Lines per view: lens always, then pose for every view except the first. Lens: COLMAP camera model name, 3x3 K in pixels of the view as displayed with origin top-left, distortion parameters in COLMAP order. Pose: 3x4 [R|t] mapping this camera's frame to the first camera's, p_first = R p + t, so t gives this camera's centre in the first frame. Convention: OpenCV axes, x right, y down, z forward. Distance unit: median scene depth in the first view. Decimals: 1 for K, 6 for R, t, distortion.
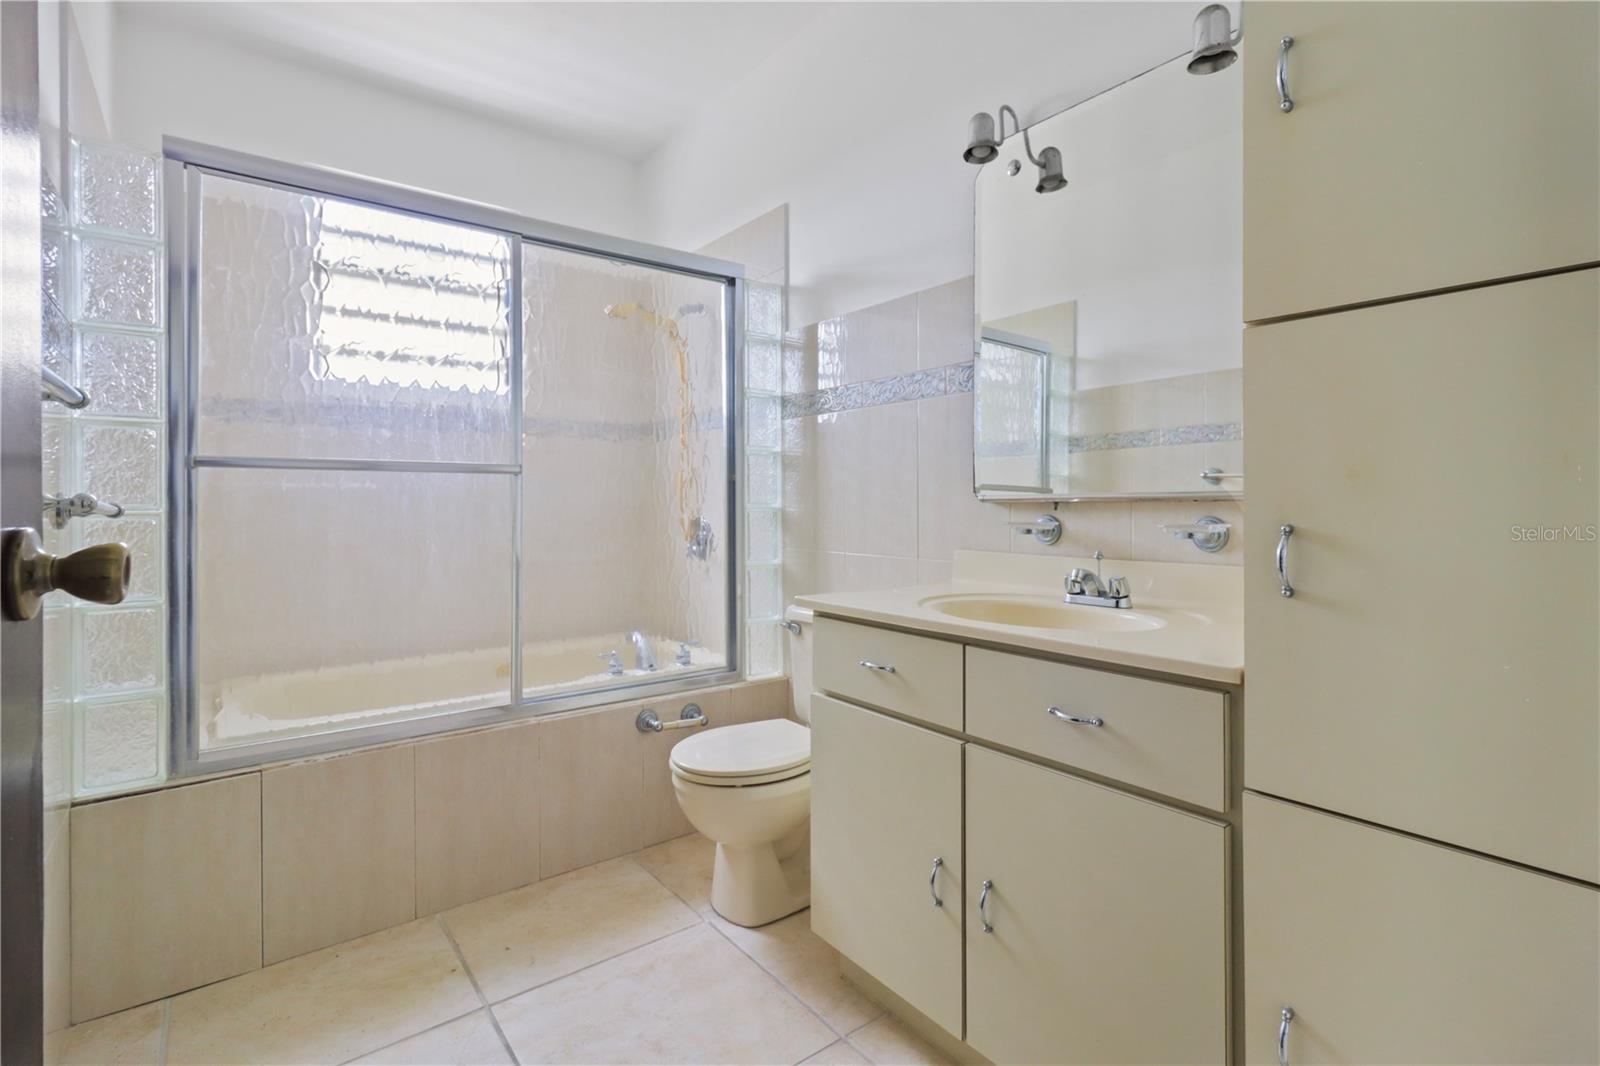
lens RADIAL K [[766.8, 0, 799.6], [0, 766.8, 509.0], [0, 0, 1]] dist [0.031932, -0.000267]
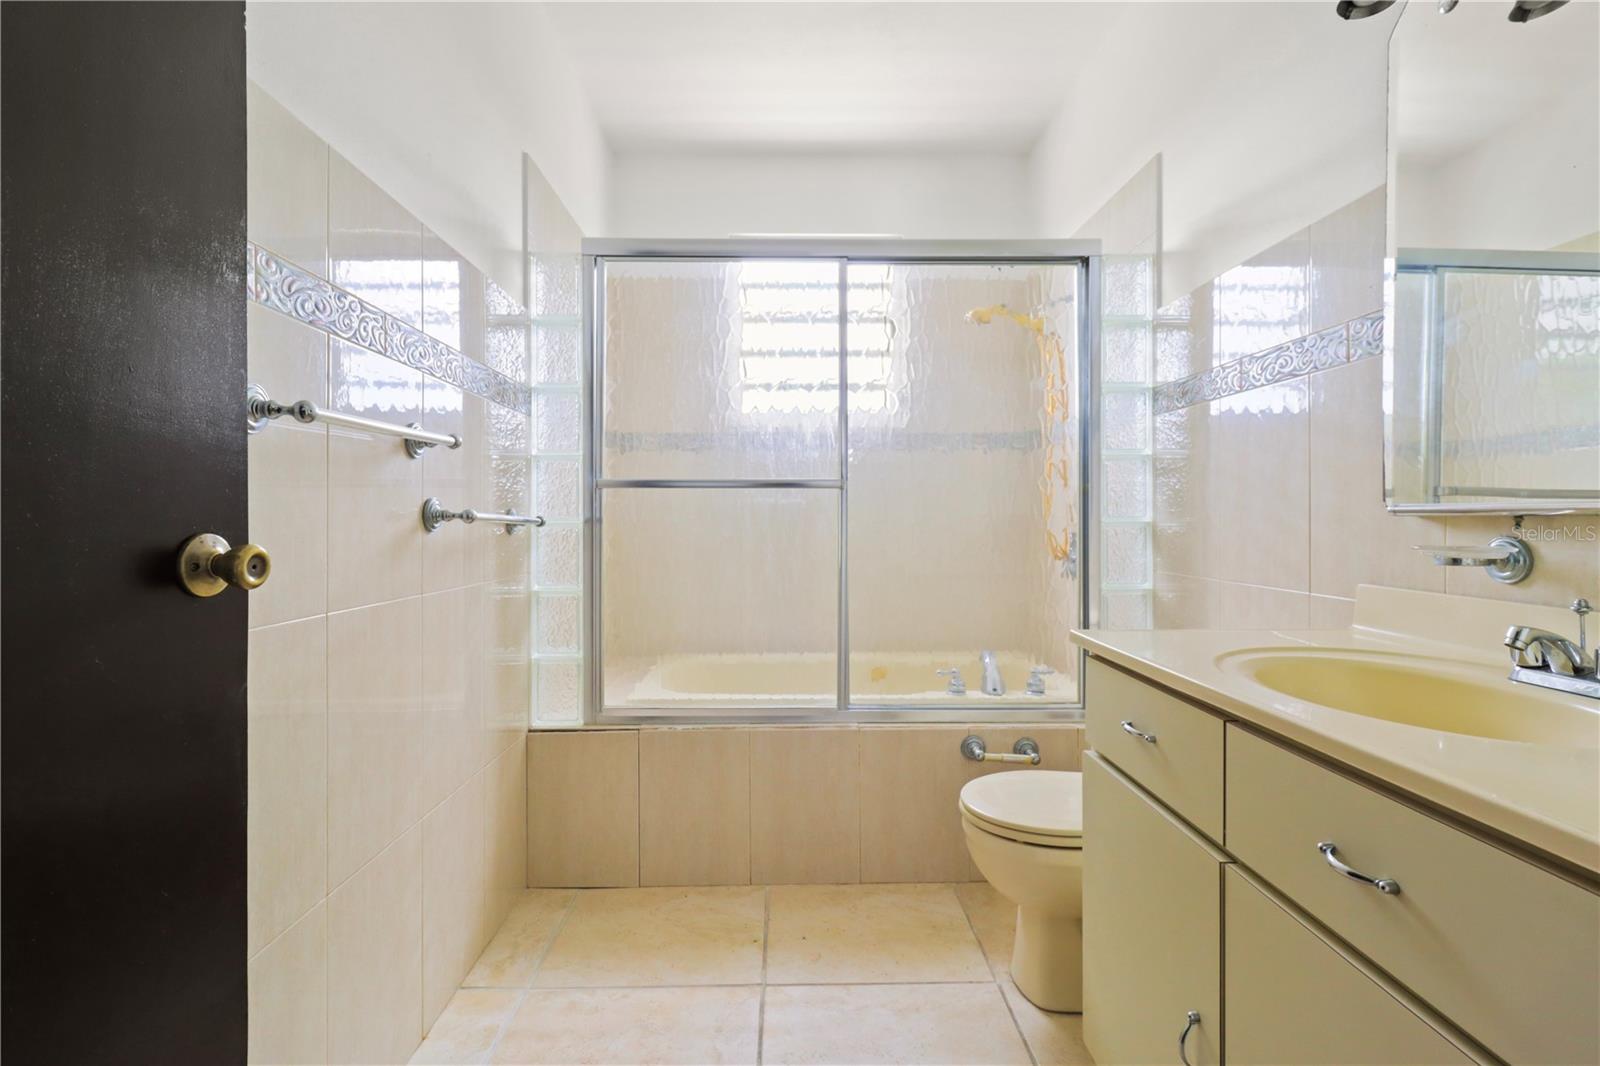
lens RADIAL K [[760.4, 0, 801.0], [0, 760.4, 525.1], [0, 0, 1]] dist [0.016260, 0.000036]
pose [[0.811699, 0.008420, -0.584015, 0.185508], [-0.006005, 0.999964, 0.006071, -0.001070], [0.584045, -0.001421, 0.811720, 0.131654]]
